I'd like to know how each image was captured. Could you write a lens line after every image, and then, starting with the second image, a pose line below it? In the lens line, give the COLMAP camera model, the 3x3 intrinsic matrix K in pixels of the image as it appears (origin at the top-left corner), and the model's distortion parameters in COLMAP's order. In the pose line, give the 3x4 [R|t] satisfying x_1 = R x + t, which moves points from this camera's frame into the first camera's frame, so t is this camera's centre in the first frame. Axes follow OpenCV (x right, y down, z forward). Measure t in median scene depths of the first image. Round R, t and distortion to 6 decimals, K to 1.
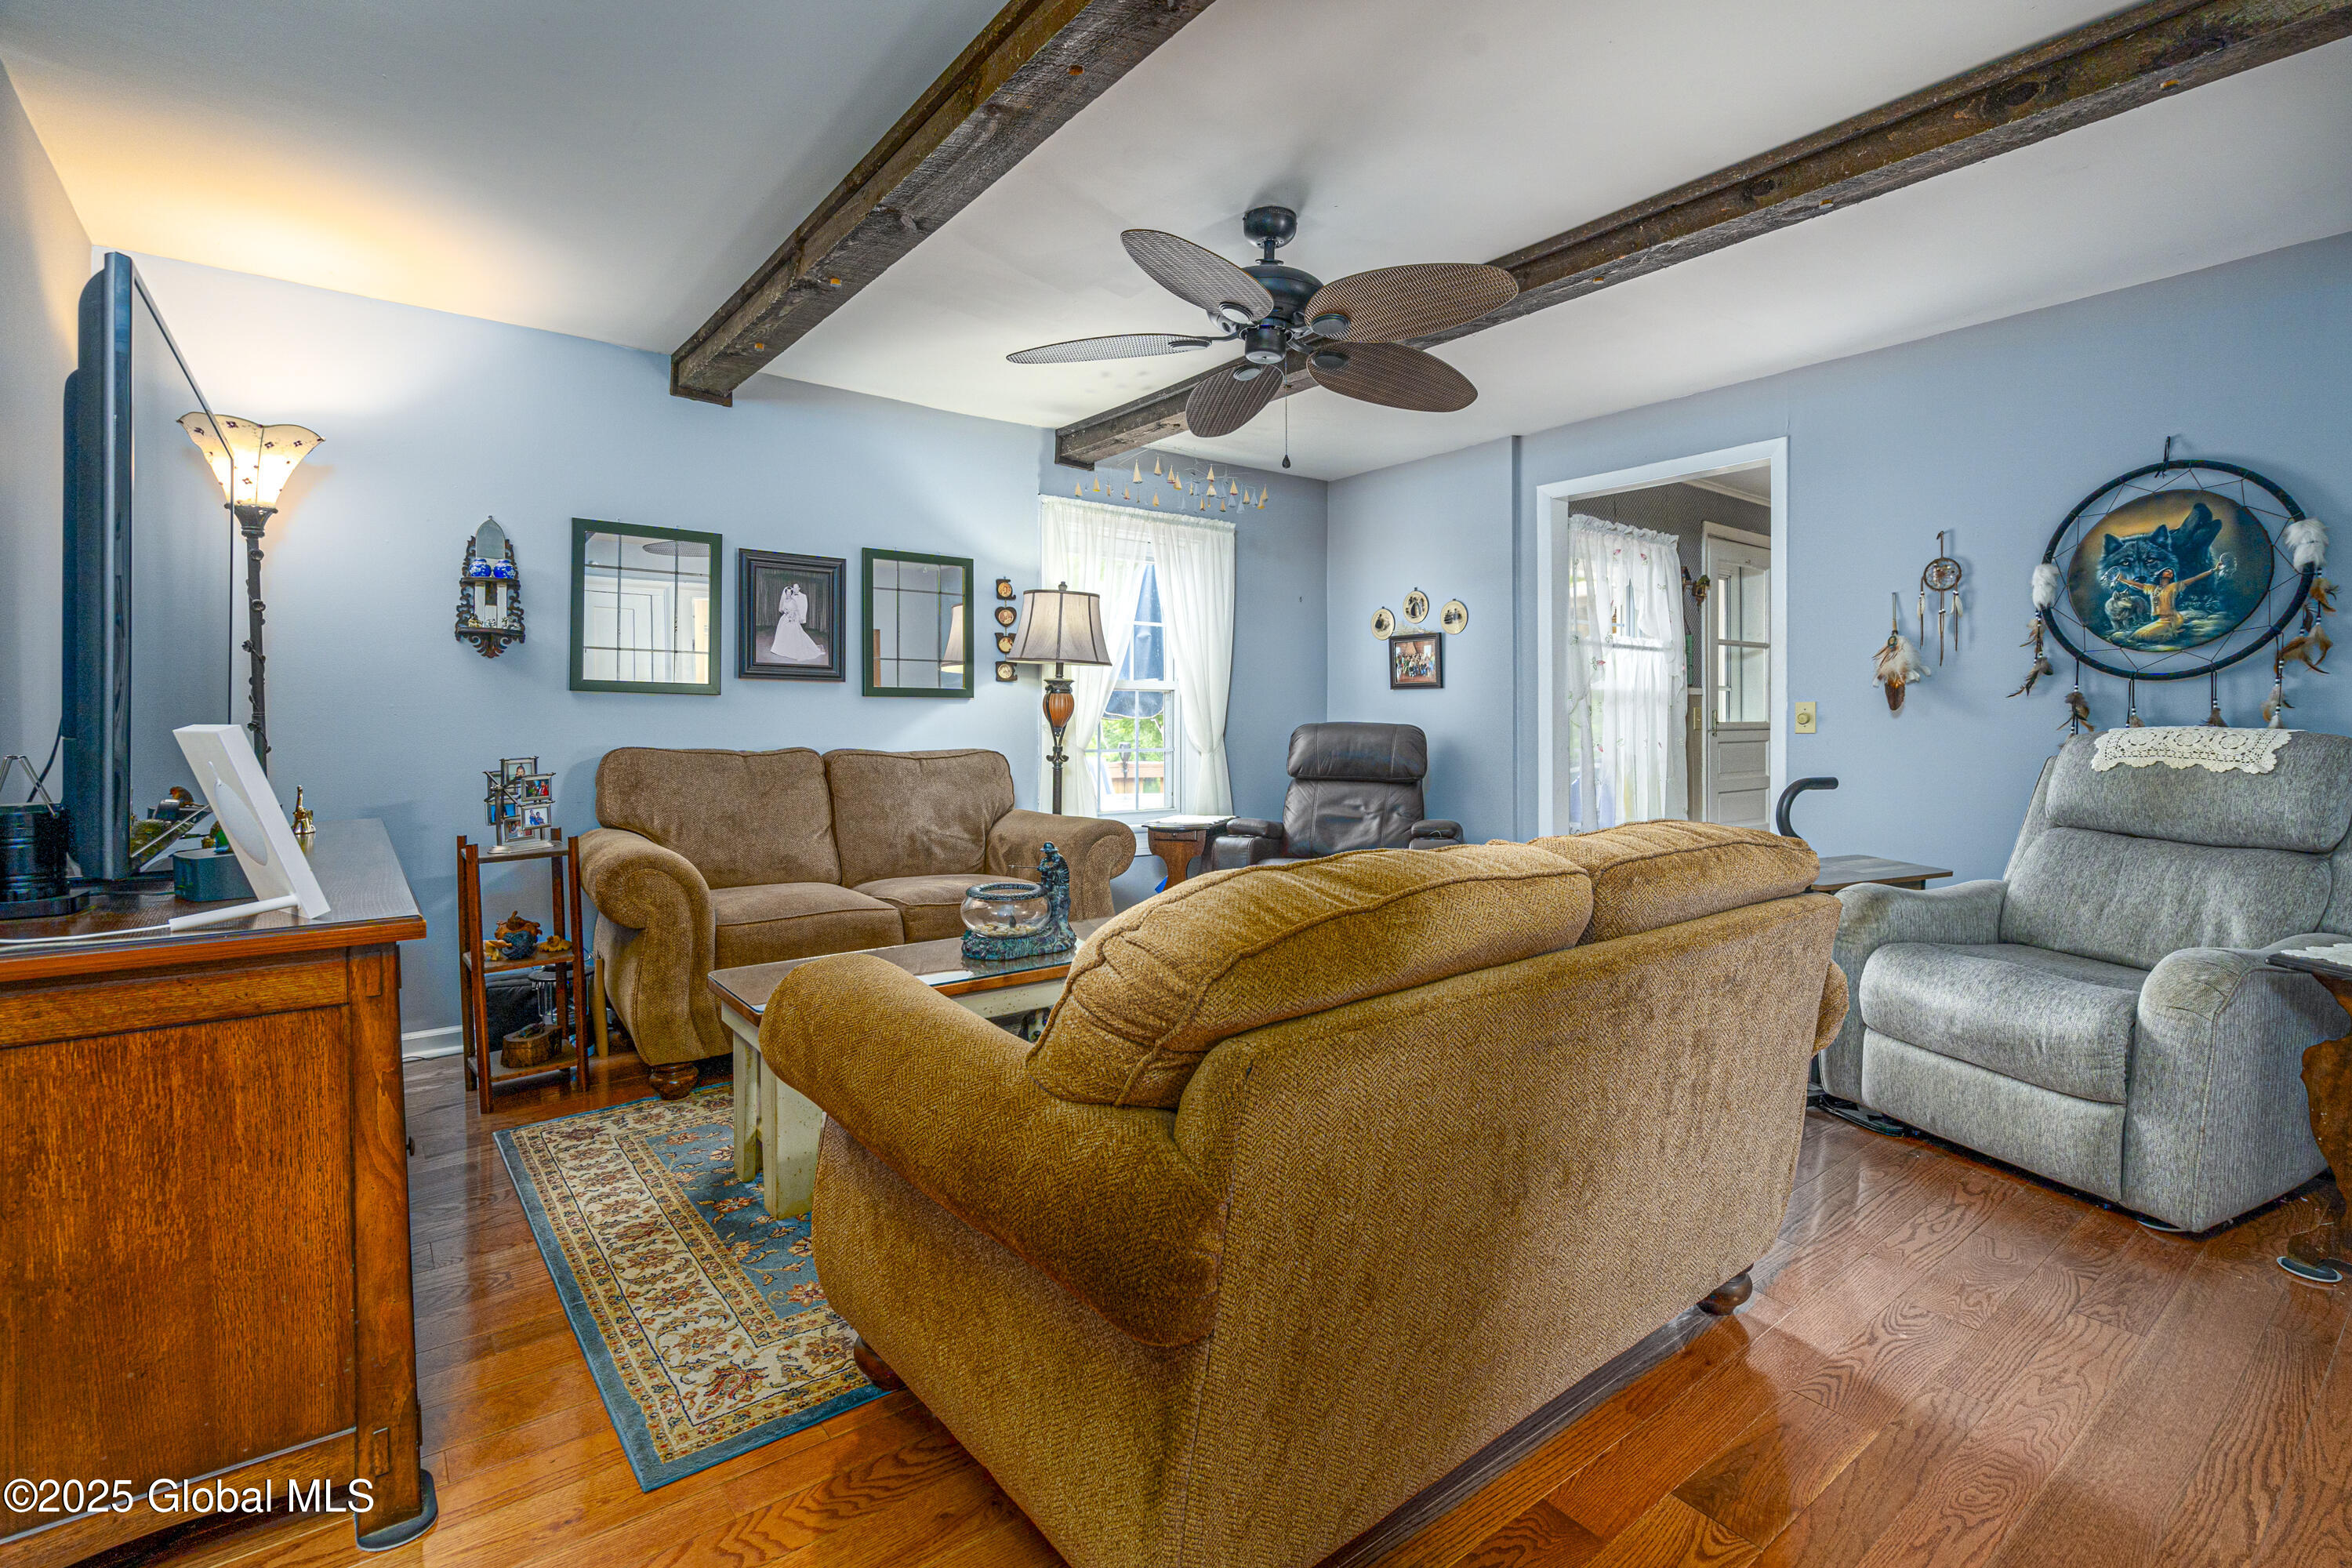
lens RADIAL K [[1091.8, 0, 1167.6], [0, 1091.8, 726.8], [0, 0, 1]] dist [-0.000378, 0.001174]
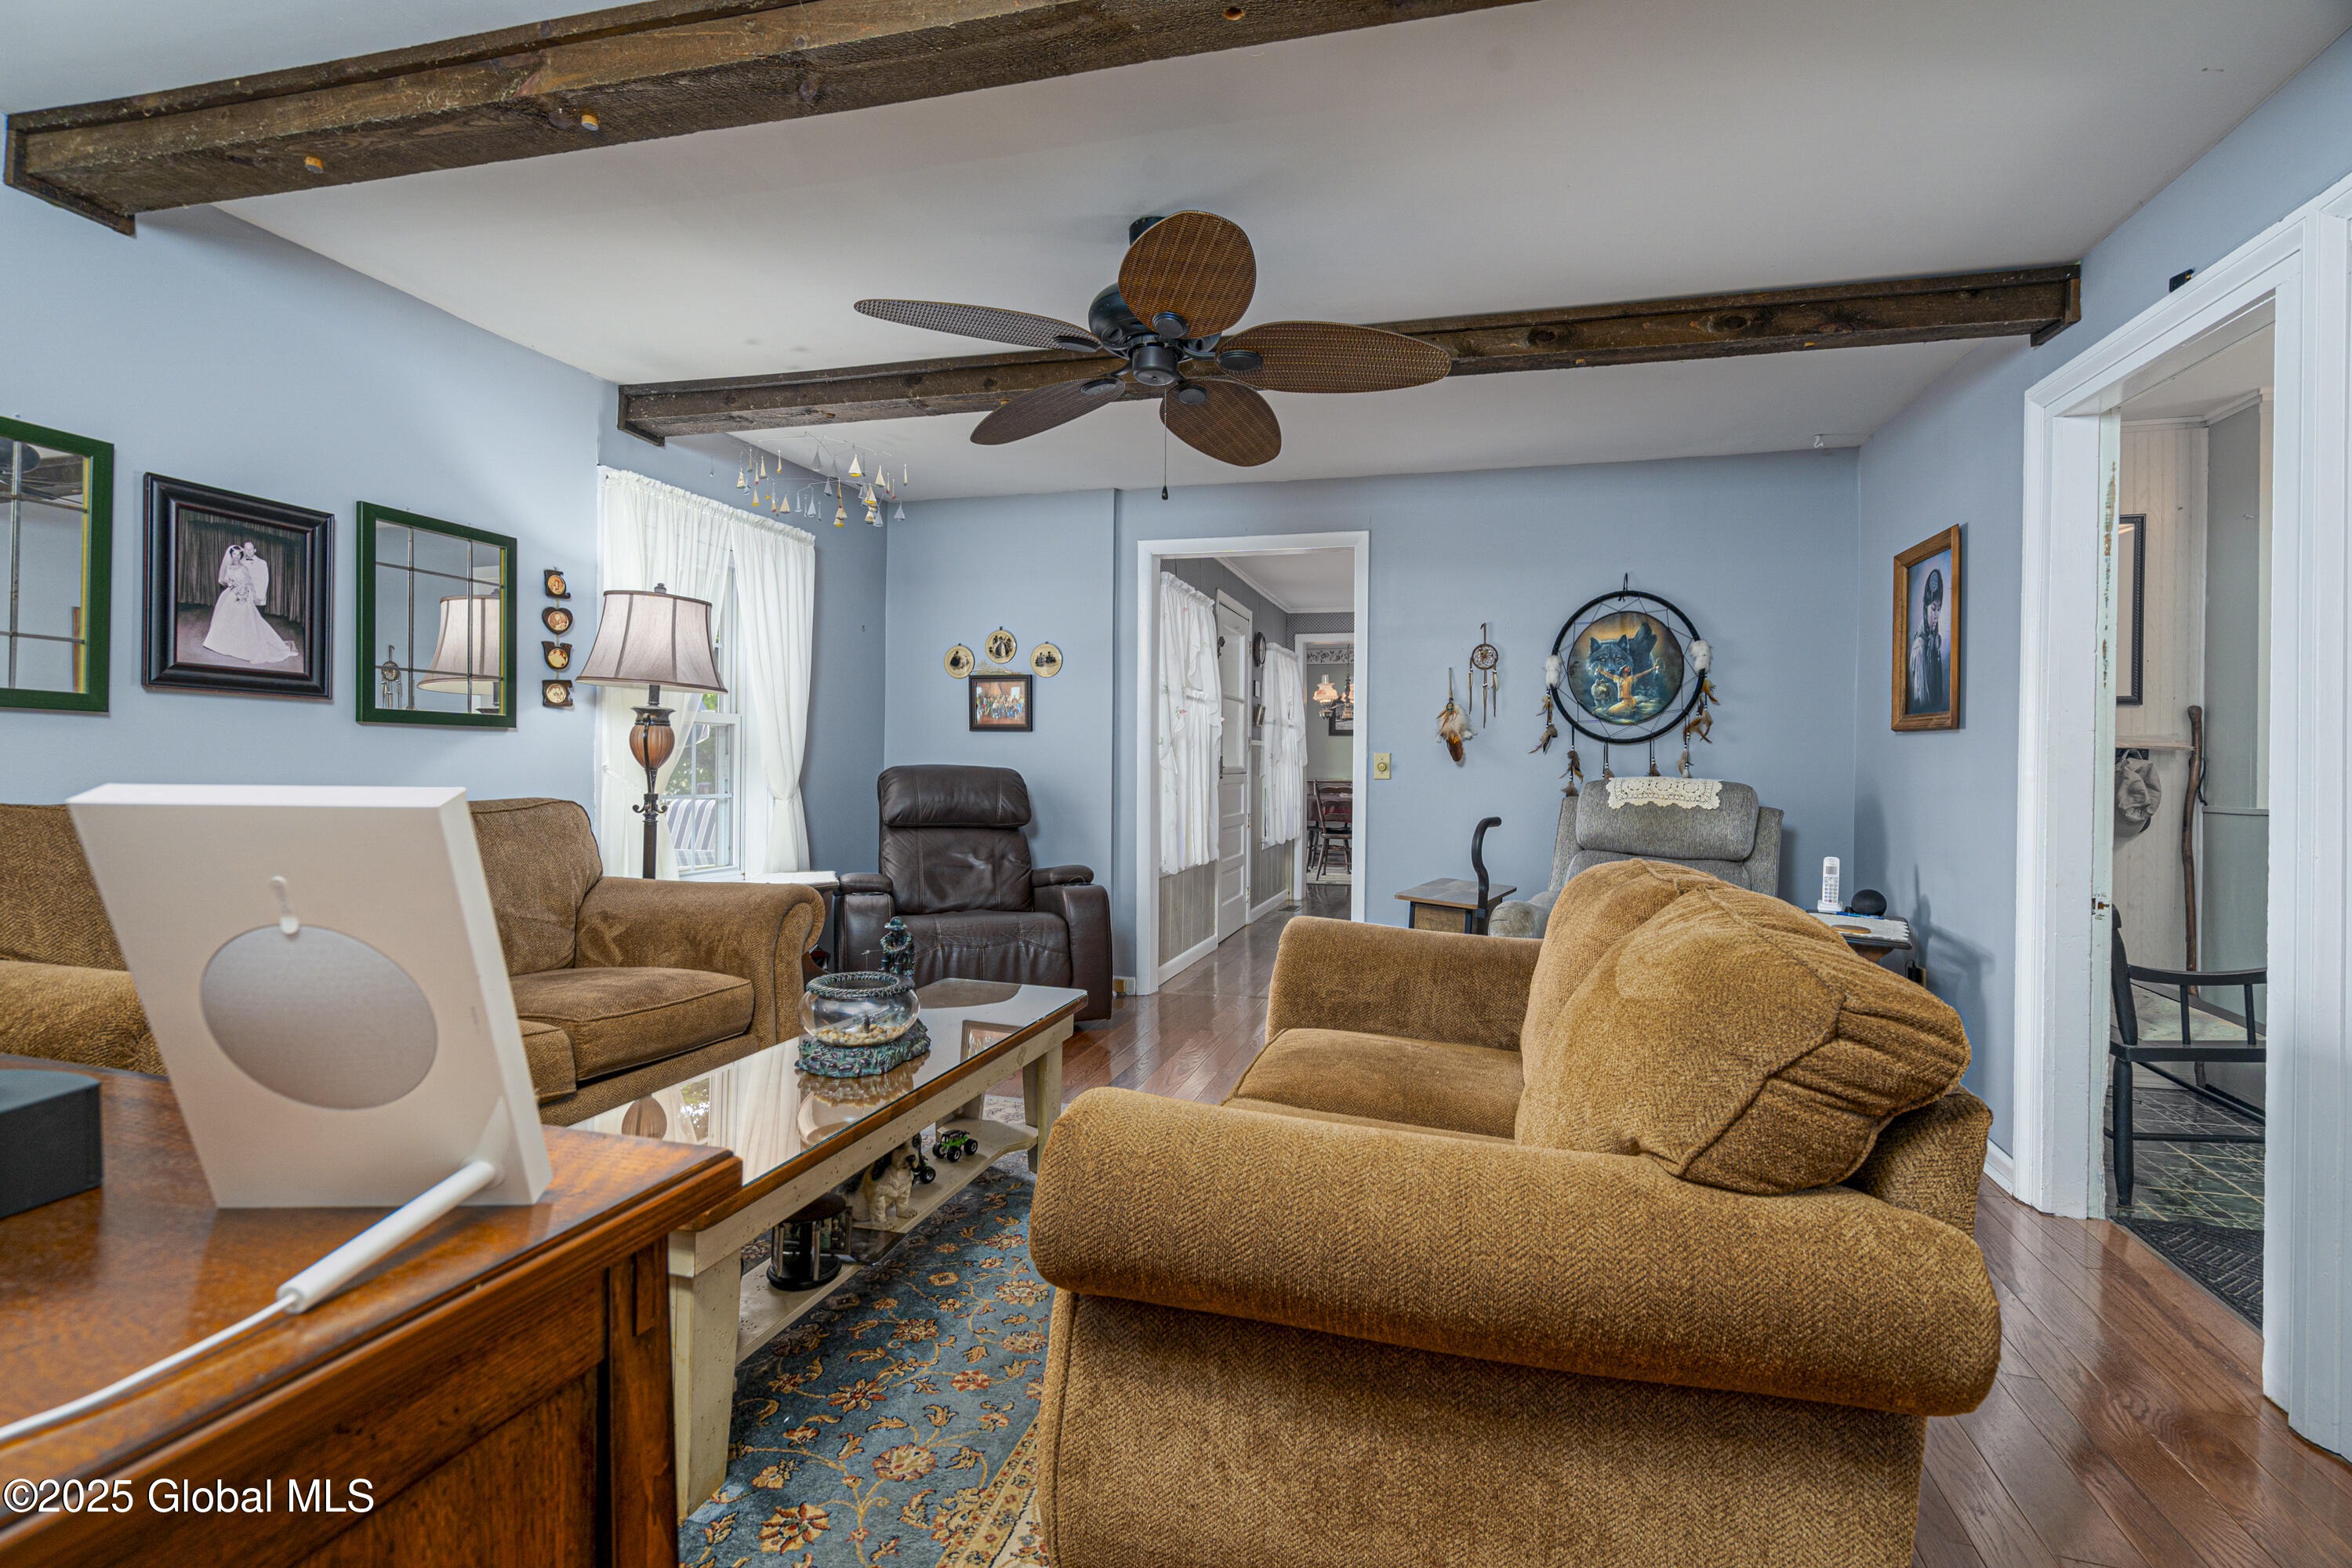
lens RADIAL K [[1091.8, 0, 1184.8], [0, 1091.8, 764.8], [0, 0, 1]] dist [-0.000378, 0.001174]
pose [[0.793458, 0.009213, 0.608555, -0.296804], [-0.009470, 0.999951, -0.002792, -0.004416], [-0.608551, -0.003547, 0.793507, 0.161917]]
